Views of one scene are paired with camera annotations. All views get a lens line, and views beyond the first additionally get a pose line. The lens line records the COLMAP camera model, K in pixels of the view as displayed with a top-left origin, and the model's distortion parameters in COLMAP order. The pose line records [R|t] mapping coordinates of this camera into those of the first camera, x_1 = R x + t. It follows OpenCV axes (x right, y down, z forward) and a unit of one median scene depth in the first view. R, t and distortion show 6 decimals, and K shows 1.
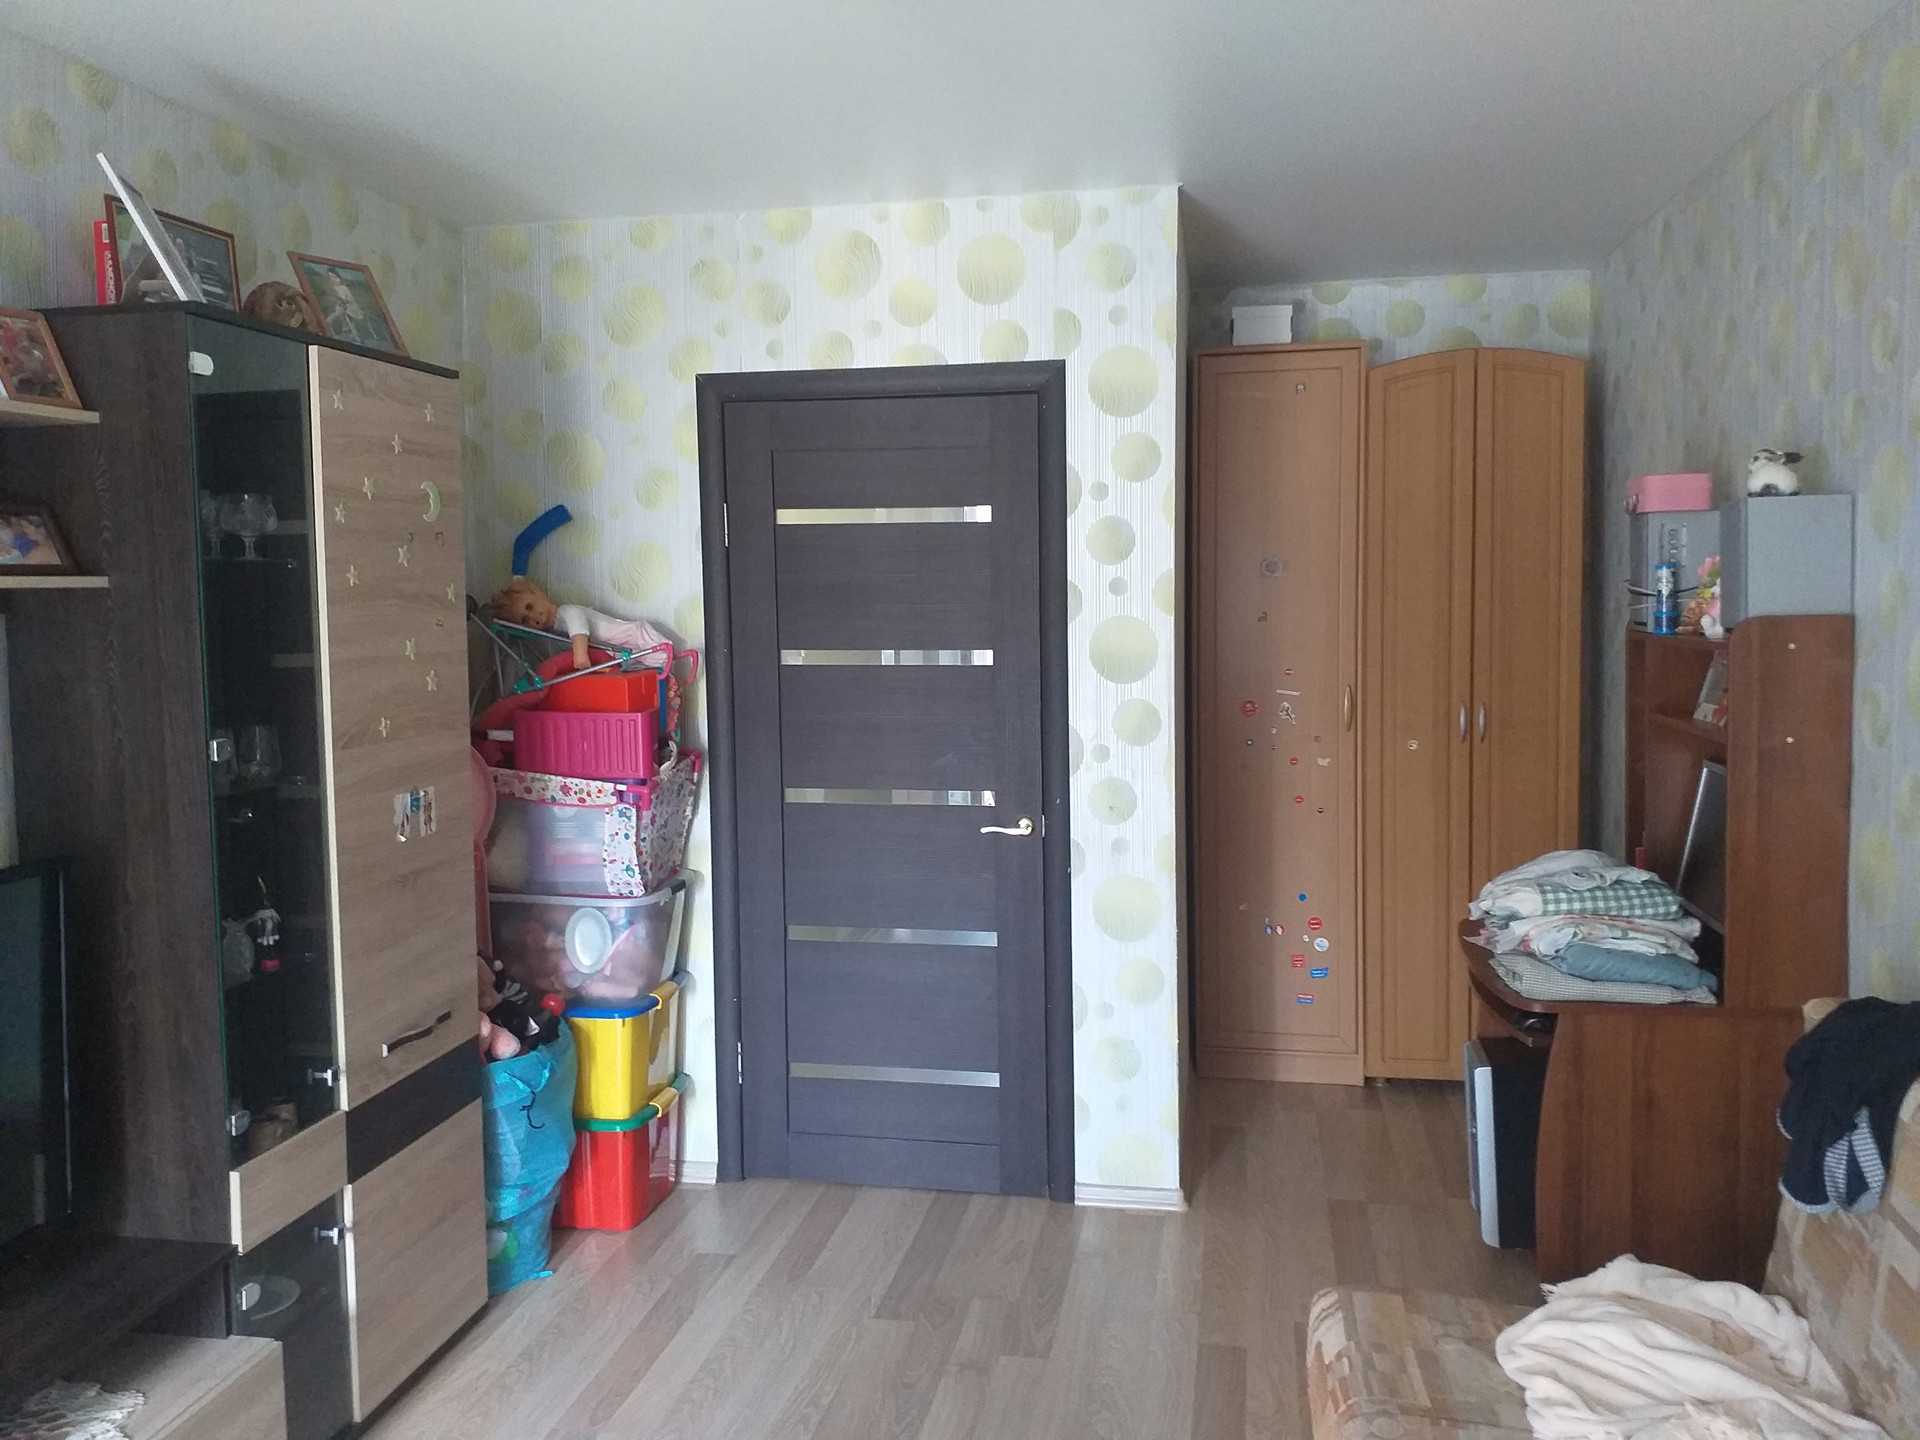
lens RADIAL K [[1554.2, 0, 990.6], [0, 1554.2, 682.3], [0, 0, 1]] dist [0.064989, -0.105337]
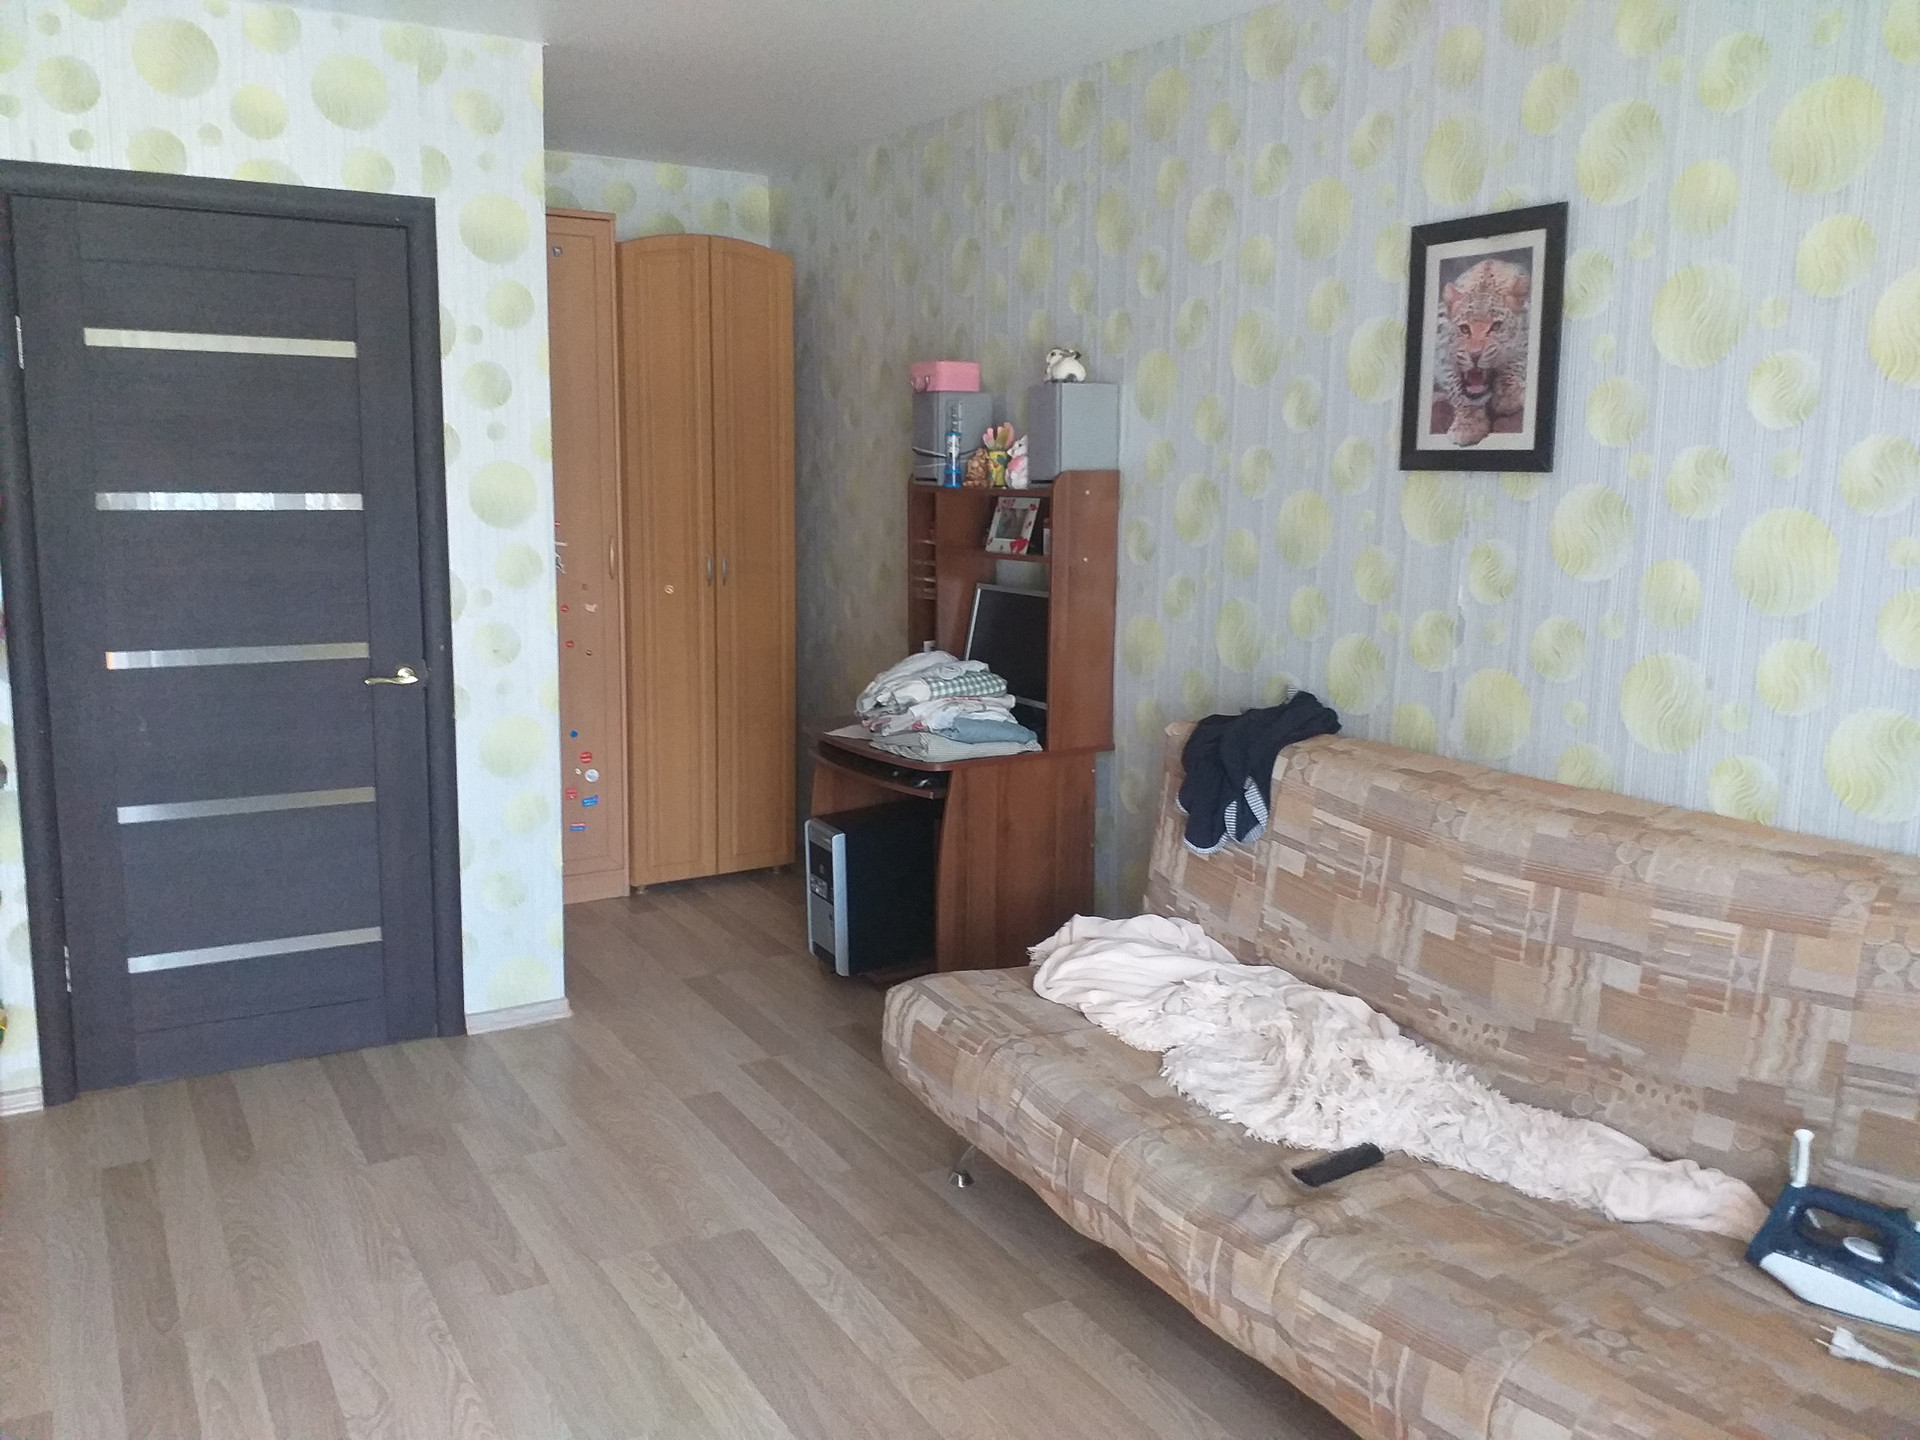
lens RADIAL K [[1554.2, 0, 1000.9], [0, 1554.2, 686.8], [0, 0, 1]] dist [0.064989, -0.105337]
pose [[0.738416, -0.073014, 0.670381, -0.395096], [0.020088, 0.996062, 0.086359, 0.023272], [-0.674046, -0.050302, 0.736975, 0.008631]]
